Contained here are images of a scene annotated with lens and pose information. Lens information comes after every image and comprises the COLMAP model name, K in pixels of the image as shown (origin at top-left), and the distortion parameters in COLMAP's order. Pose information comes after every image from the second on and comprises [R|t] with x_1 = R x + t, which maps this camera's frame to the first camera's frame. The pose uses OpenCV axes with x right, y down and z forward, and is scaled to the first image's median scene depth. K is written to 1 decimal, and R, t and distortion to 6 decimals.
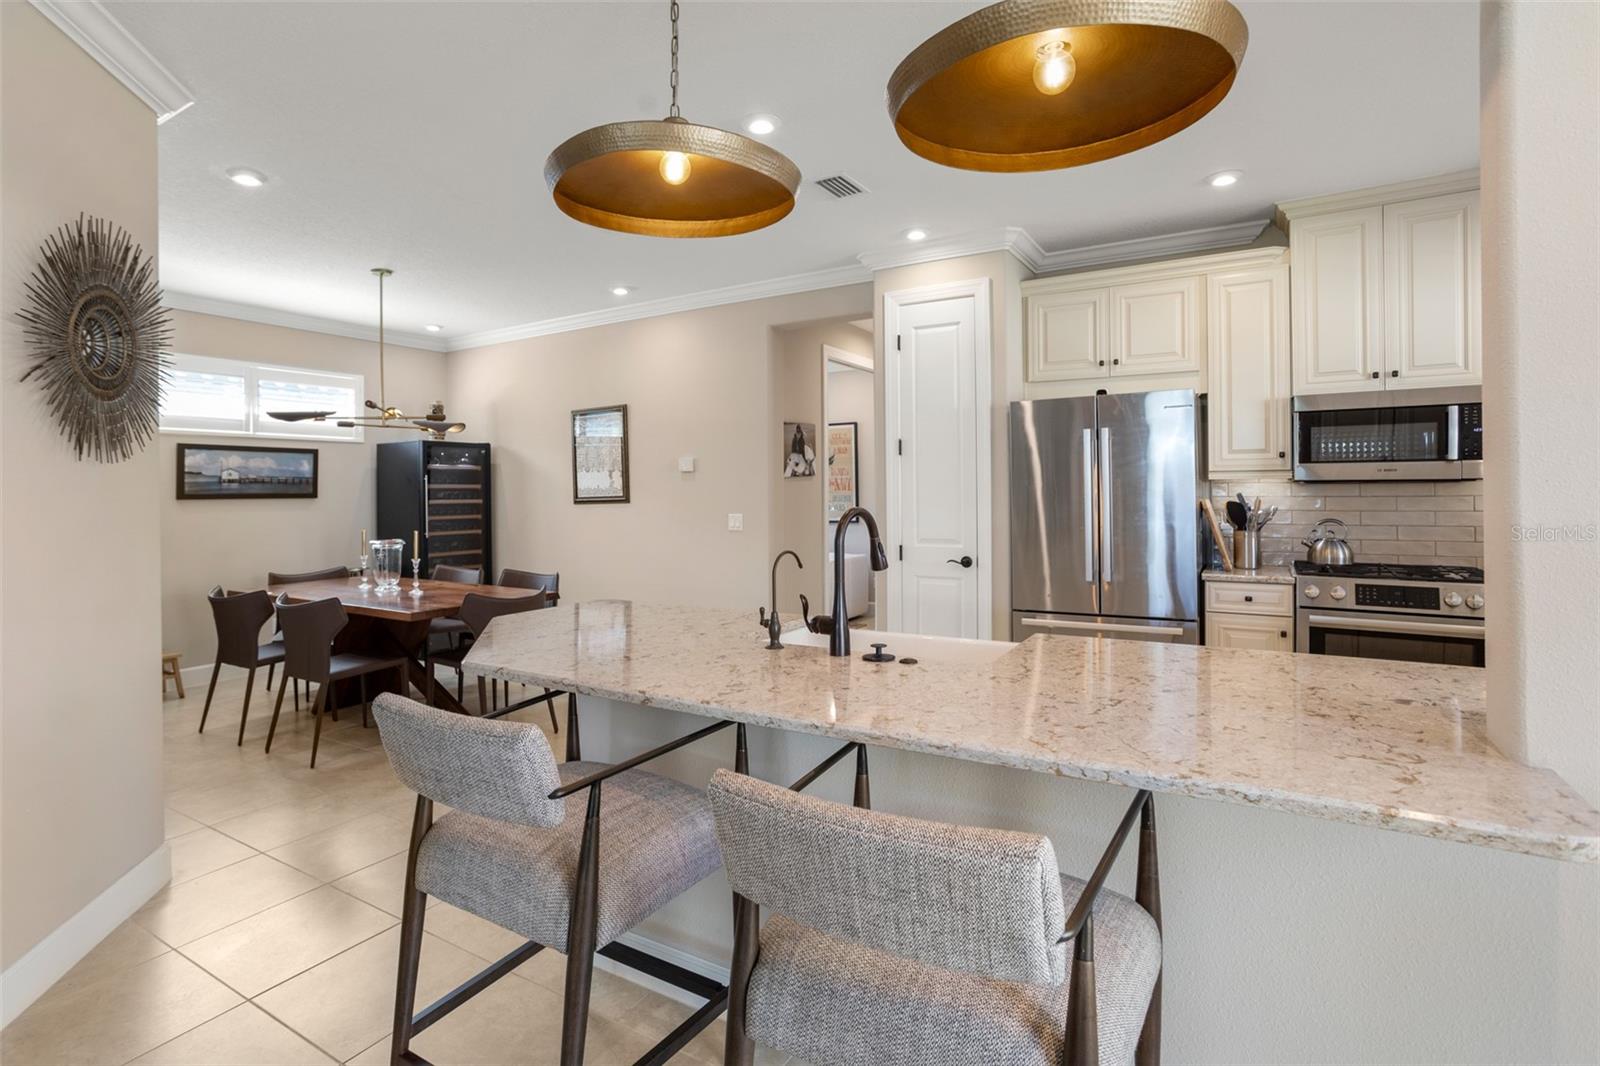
lens RADIAL K [[787.0, 0, 773.2], [0, 787.0, 493.3], [0, 0, 1]] dist [-0.054631, 0.035406]
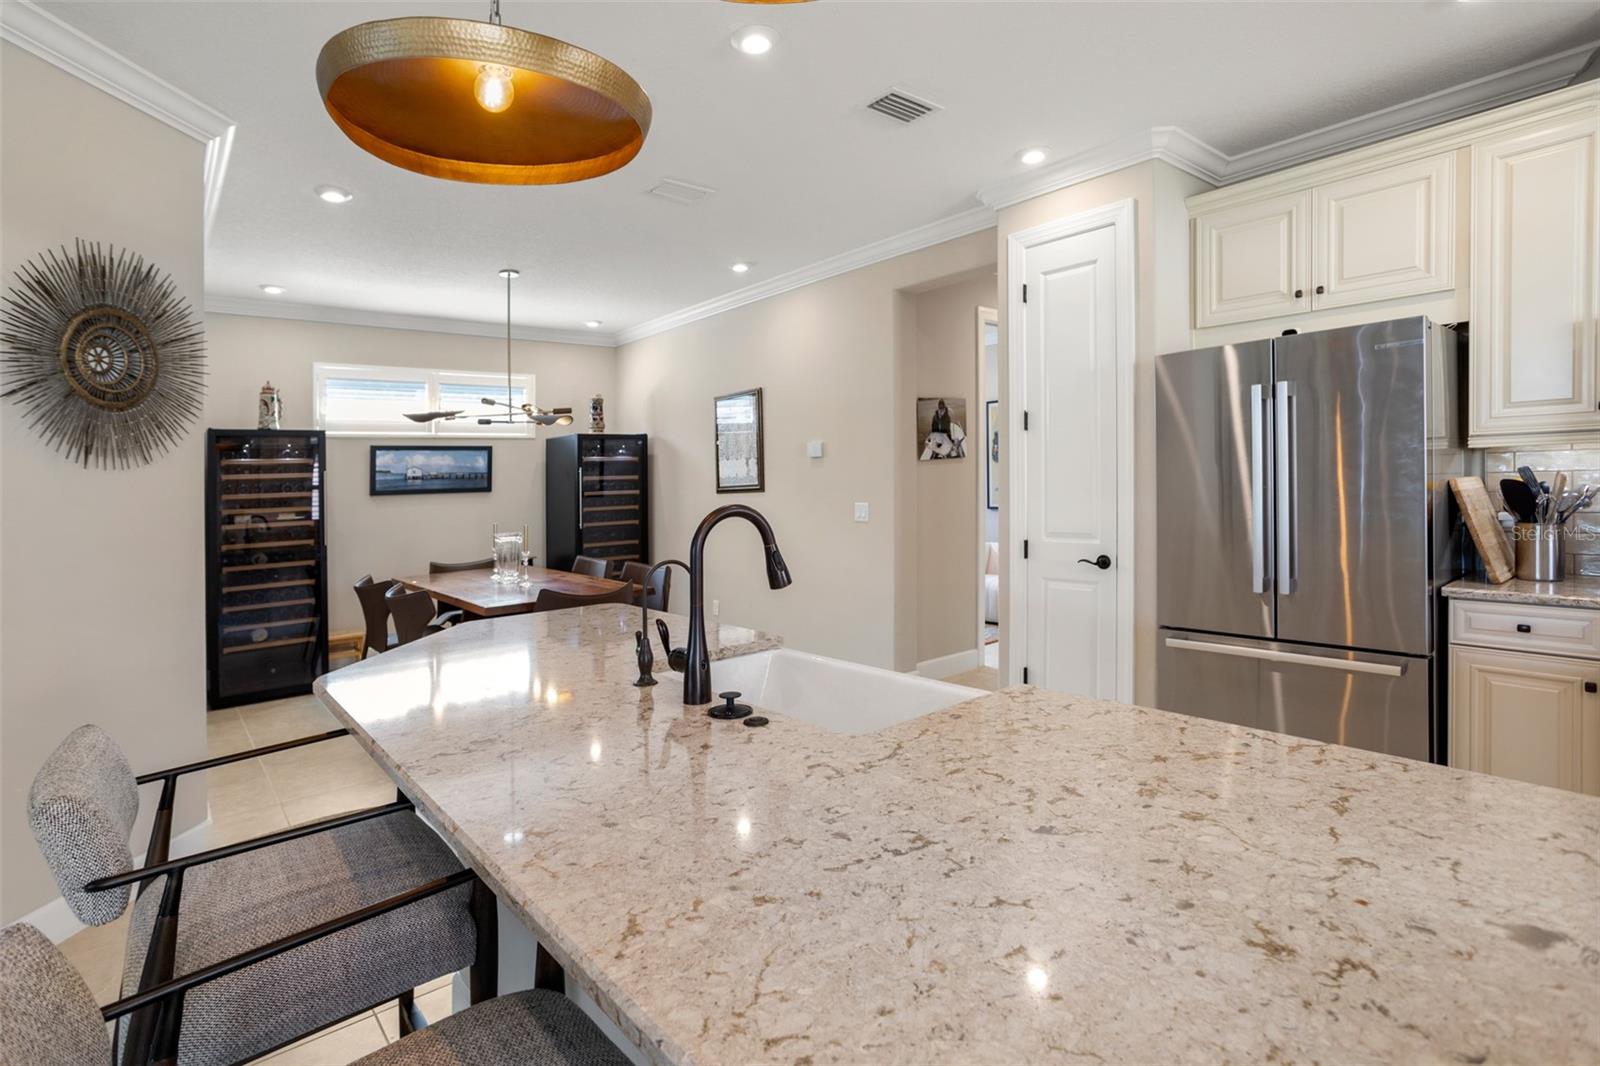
lens RADIAL K [[787.0, 0, 773.2], [0, 787.0, 493.3], [0, 0, 1]] dist [-0.054631, 0.035406]
pose [[0.945986, -0.014599, -0.323878, 0.171694], [0.021268, 0.999628, 0.017062, -0.002402], [0.323508, -0.023029, 0.945945, 0.135646]]
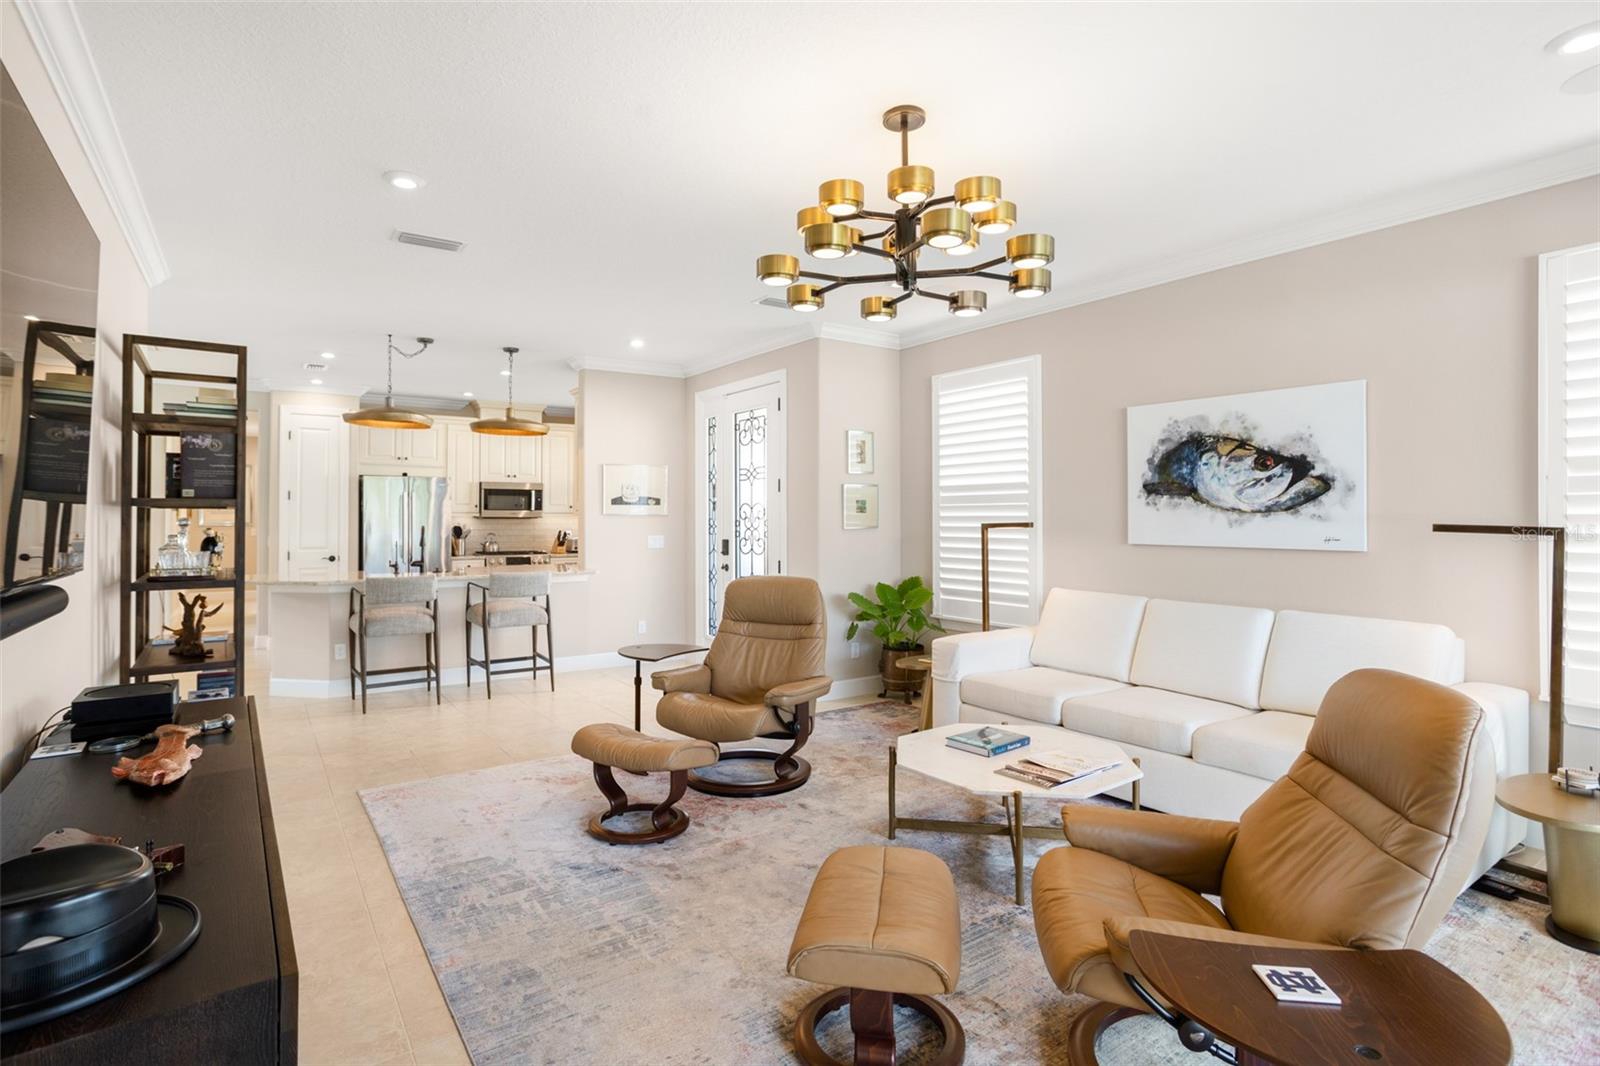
lens RADIAL K [[783.5, 0, 784.7], [0, 783.5, 498.9], [0, 0, 1]] dist [-0.059621, 0.038455]
pose [[0.398735, 0.032890, 0.916476, -0.933574], [0.000636, 0.999347, -0.036140, 0.012058], [-0.917066, 0.014993, 0.398454, -0.664705]]
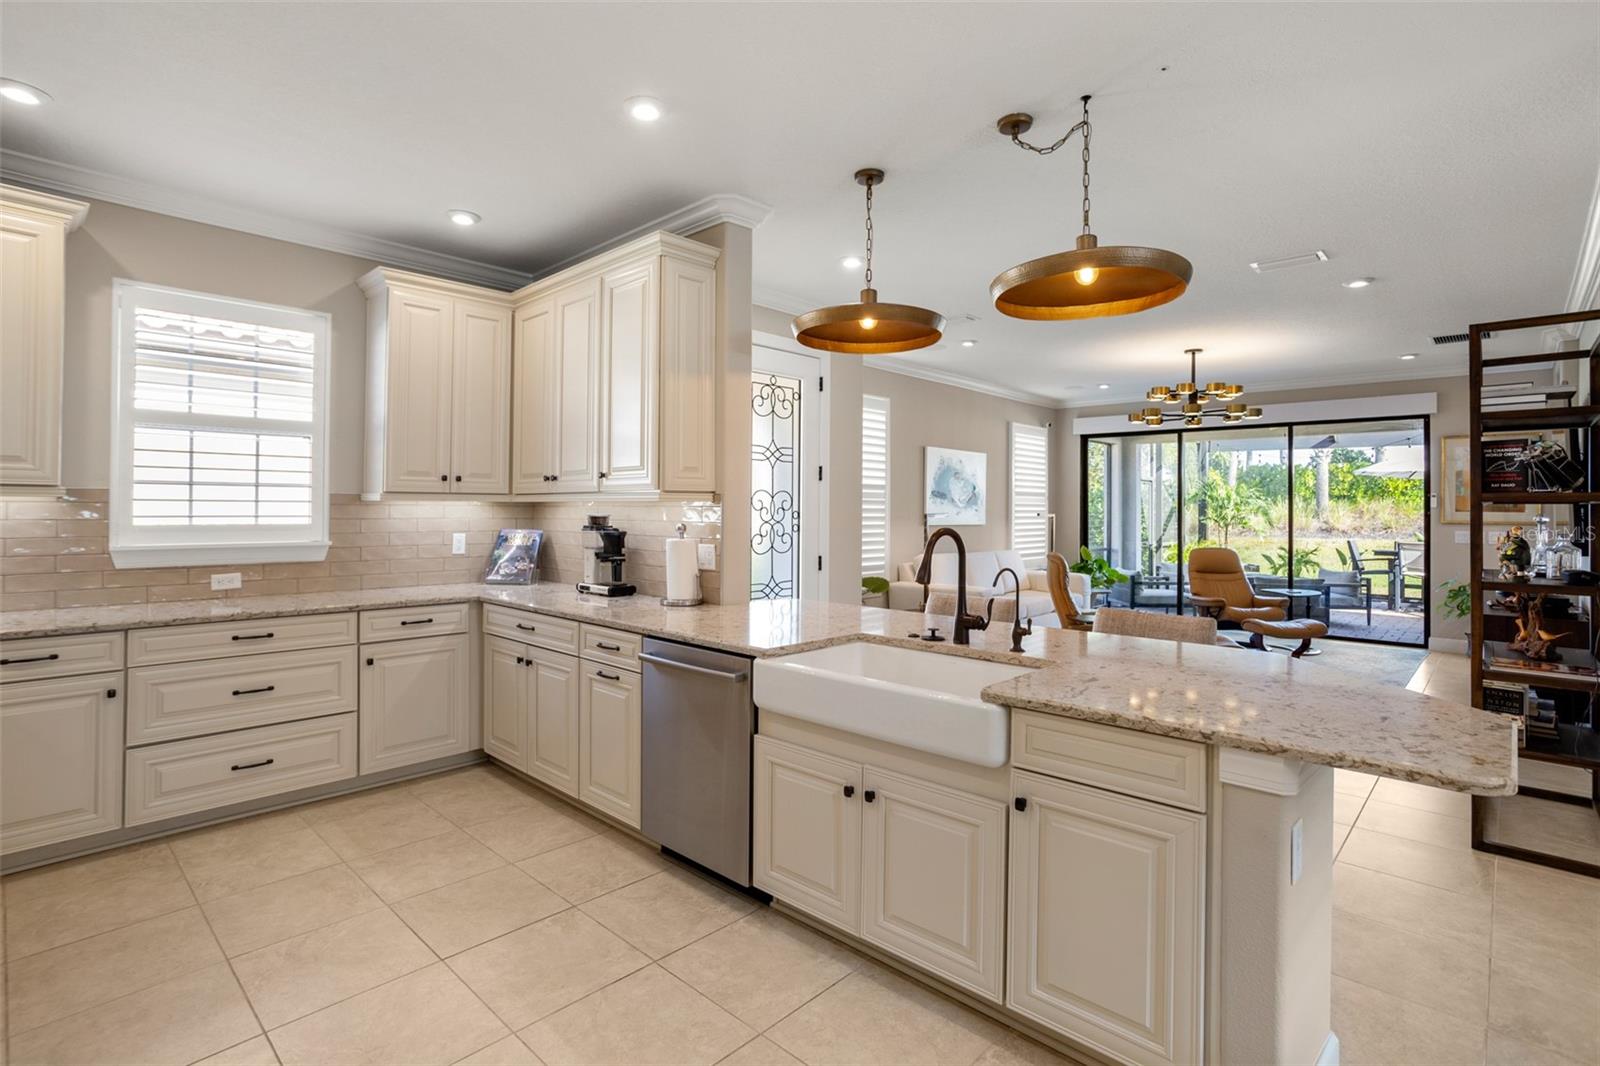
lens RADIAL K [[783.5, 0, 784.7], [0, 783.5, 498.9], [0, 0, 1]] dist [-0.059621, 0.038455]
pose [[-0.978337, 0.007288, 0.206889, 0.045415], [0.005007, 0.999921, -0.011549, -0.004941], [-0.206957, -0.010263, -0.978296, 0.994867]]
